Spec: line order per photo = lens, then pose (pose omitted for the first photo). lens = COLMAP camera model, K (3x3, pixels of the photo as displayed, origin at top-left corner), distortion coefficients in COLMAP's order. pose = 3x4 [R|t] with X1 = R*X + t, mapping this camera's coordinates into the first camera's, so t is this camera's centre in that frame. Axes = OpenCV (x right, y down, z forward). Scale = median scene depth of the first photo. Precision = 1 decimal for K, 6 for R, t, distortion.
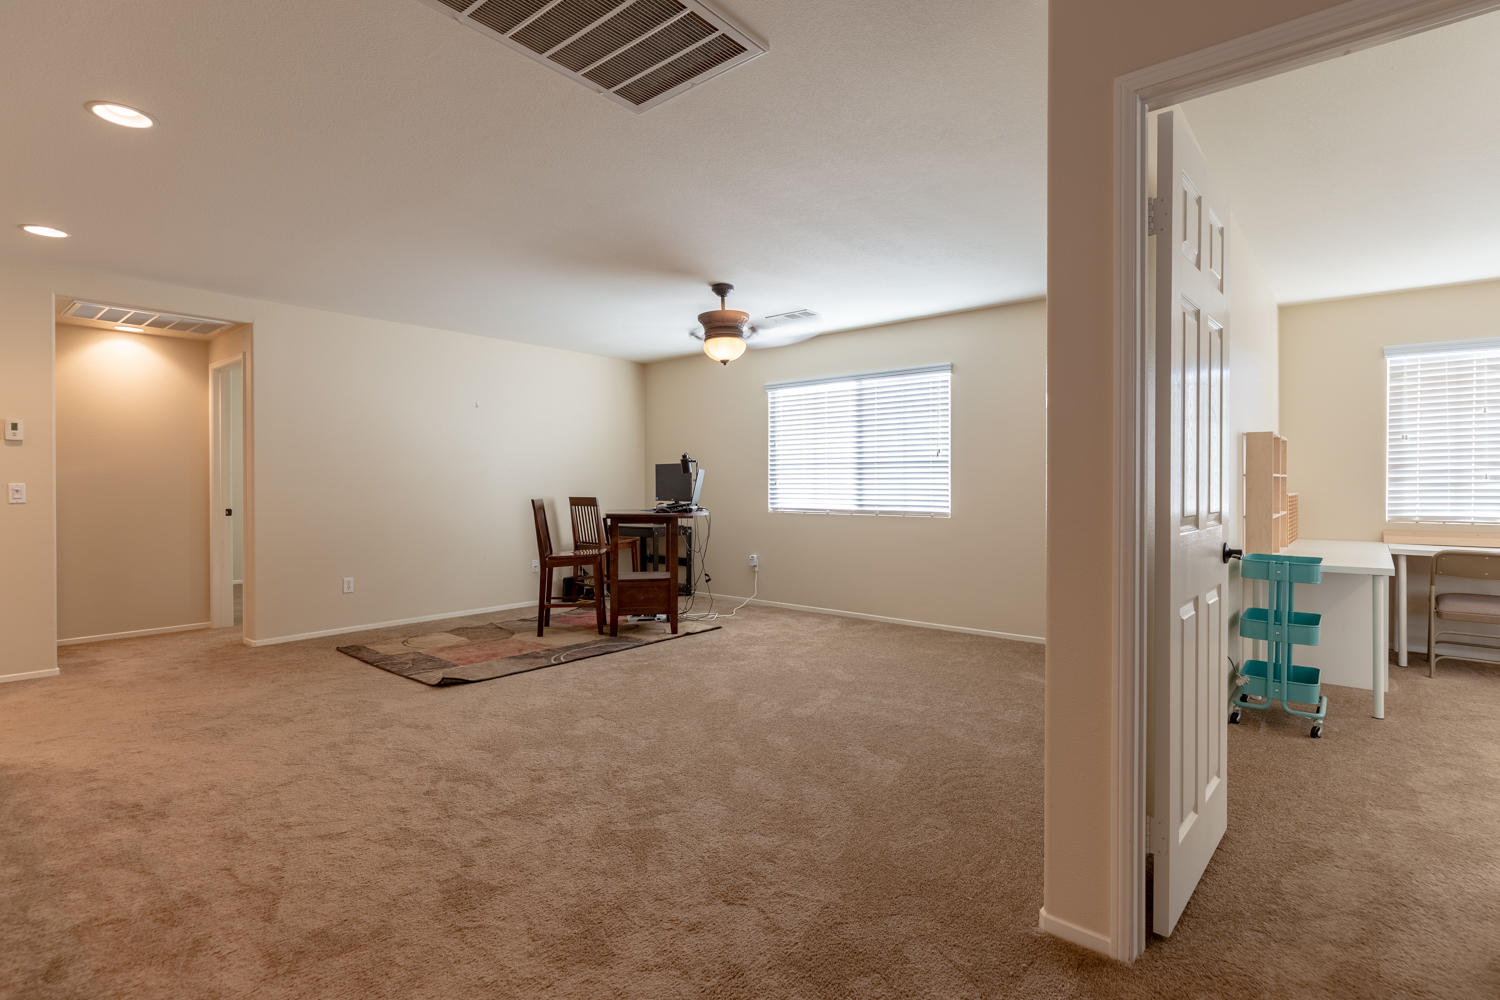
lens RADIAL K [[741.8, 0, 752.5], [0, 741.8, 489.5], [0, 0, 1]] dist [-0.012071, 0.000546]
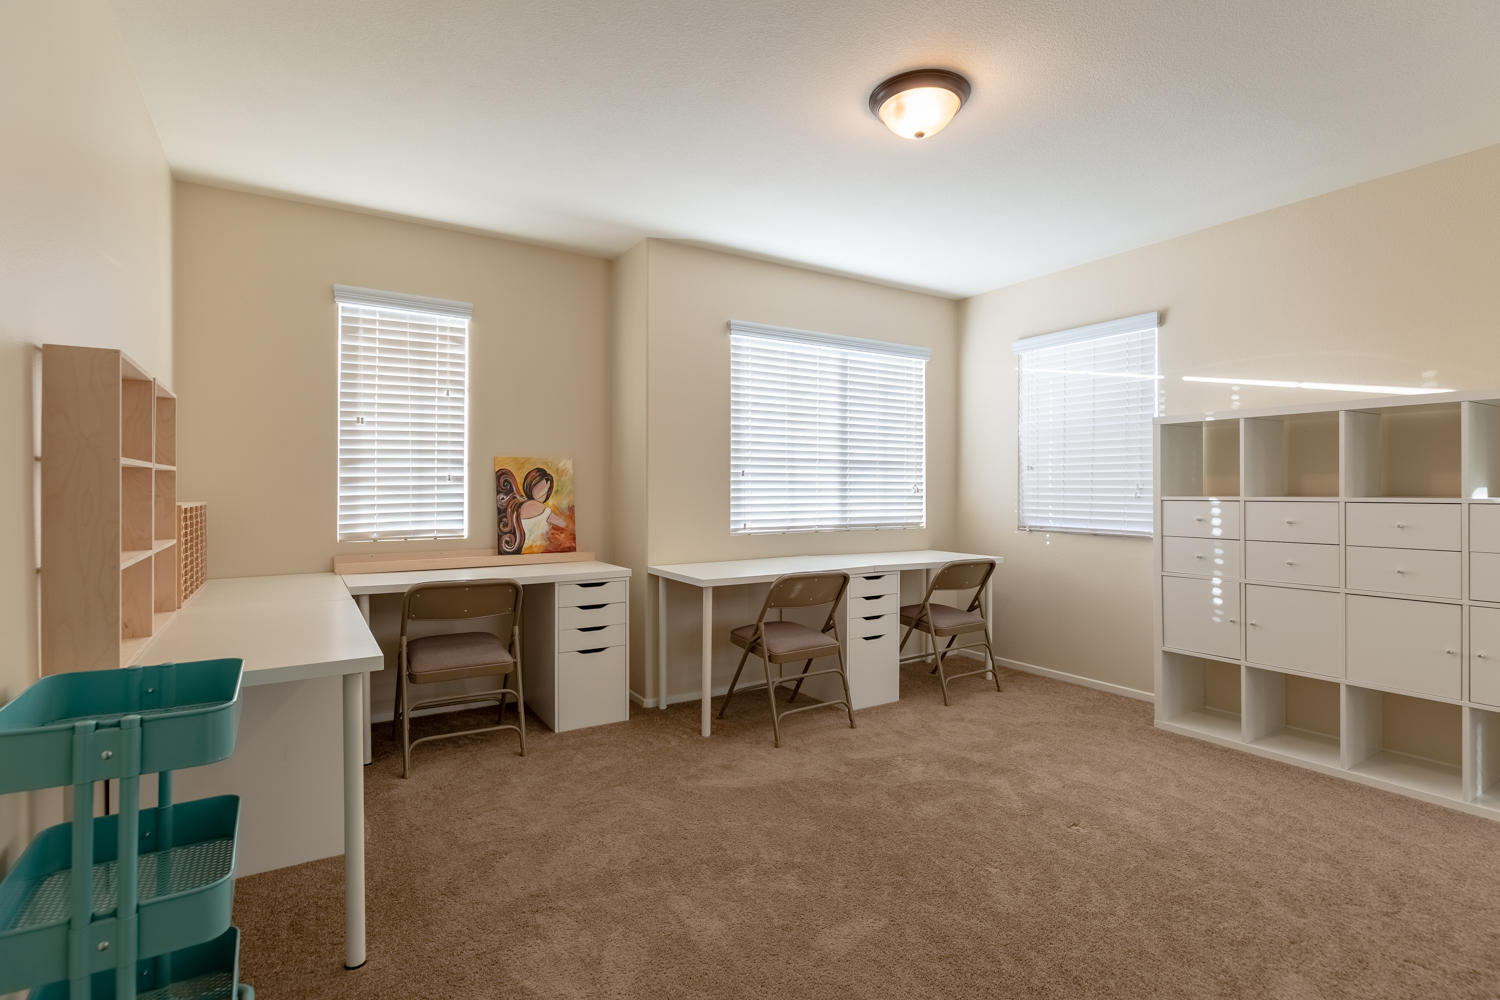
lens RADIAL K [[741.8, 0, 752.9], [0, 741.8, 489.5], [0, 0, 1]] dist [-0.012071, 0.000546]
pose [[0.313238, 0.000734, 0.949674, 0.341962], [0.006112, 0.999977, -0.002789, -0.000773], [-0.949655, 0.006678, 0.313227, 0.432691]]
